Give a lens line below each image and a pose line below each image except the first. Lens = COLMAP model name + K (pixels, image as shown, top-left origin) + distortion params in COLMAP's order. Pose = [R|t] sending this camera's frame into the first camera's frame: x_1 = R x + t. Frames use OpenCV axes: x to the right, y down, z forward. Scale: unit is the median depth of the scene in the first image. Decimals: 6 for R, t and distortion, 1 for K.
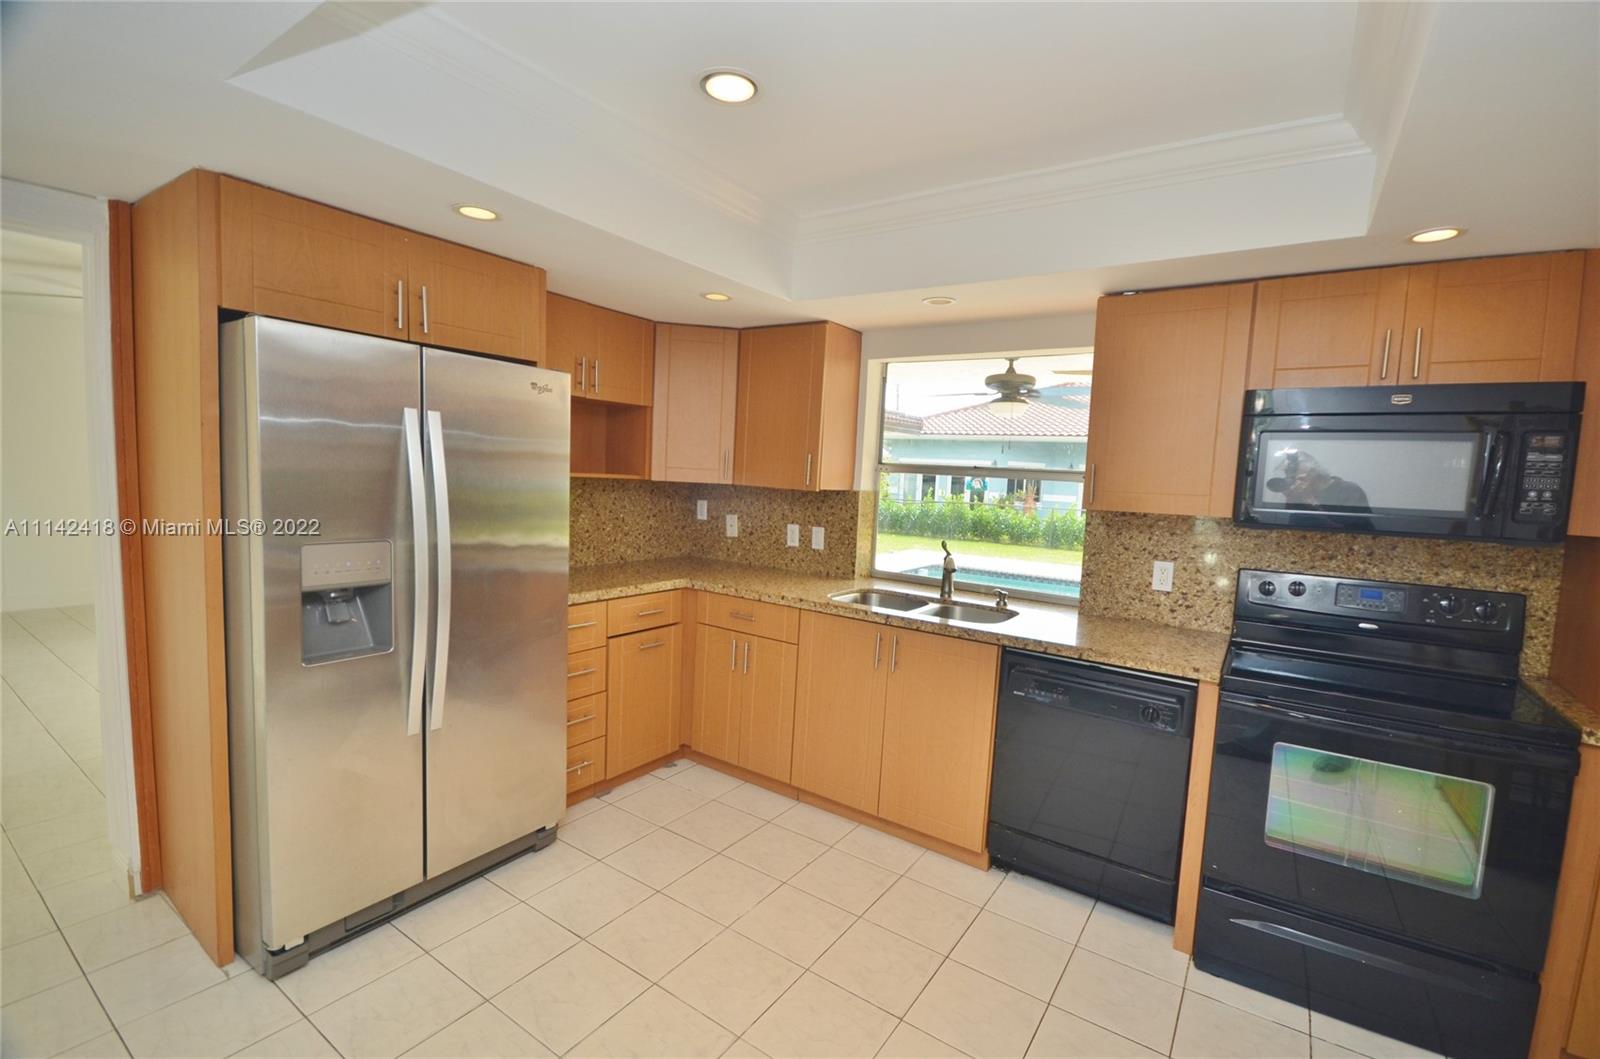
lens RADIAL K [[693.0, 0, 808.3], [0, 693.0, 536.1], [0, 0, 1]] dist [0.001062, -0.007362]
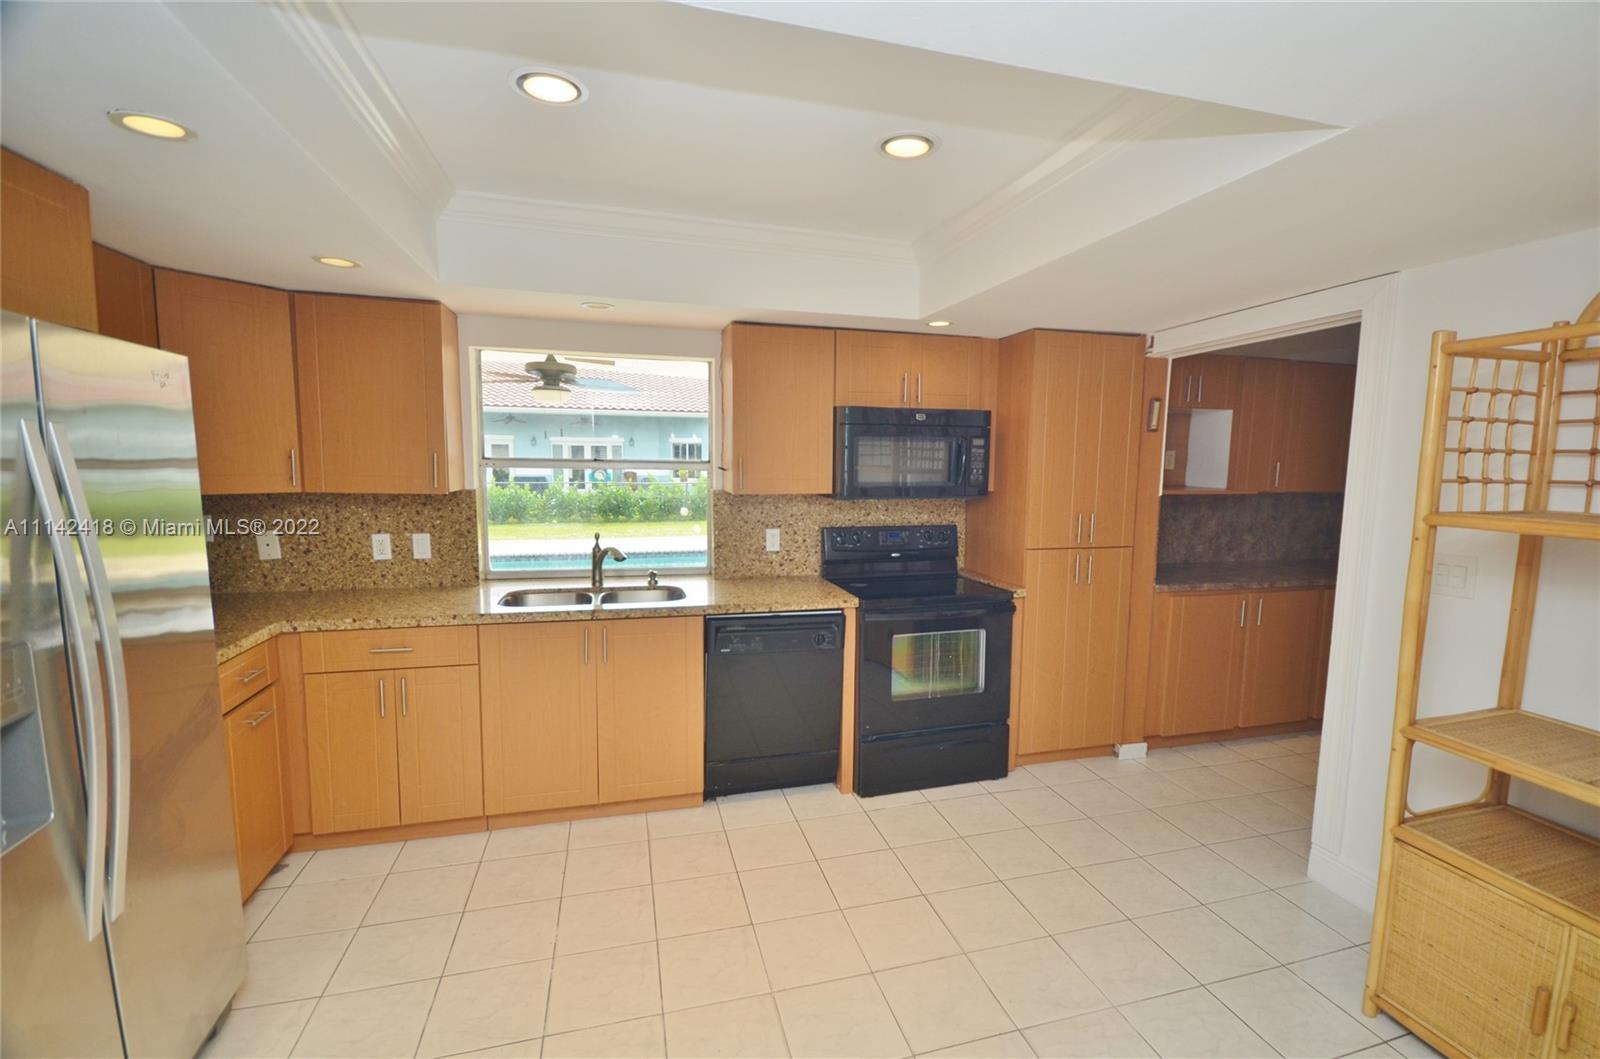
lens RADIAL K [[693.0, 0, 807.7], [0, 693.0, 538.6], [0, 0, 1]] dist [0.001062, -0.007362]
pose [[0.652403, -0.123604, 0.747725, -0.372480], [0.087218, 0.992301, 0.087934, -0.047516], [-0.752837, 0.007847, 0.658160, 0.065377]]
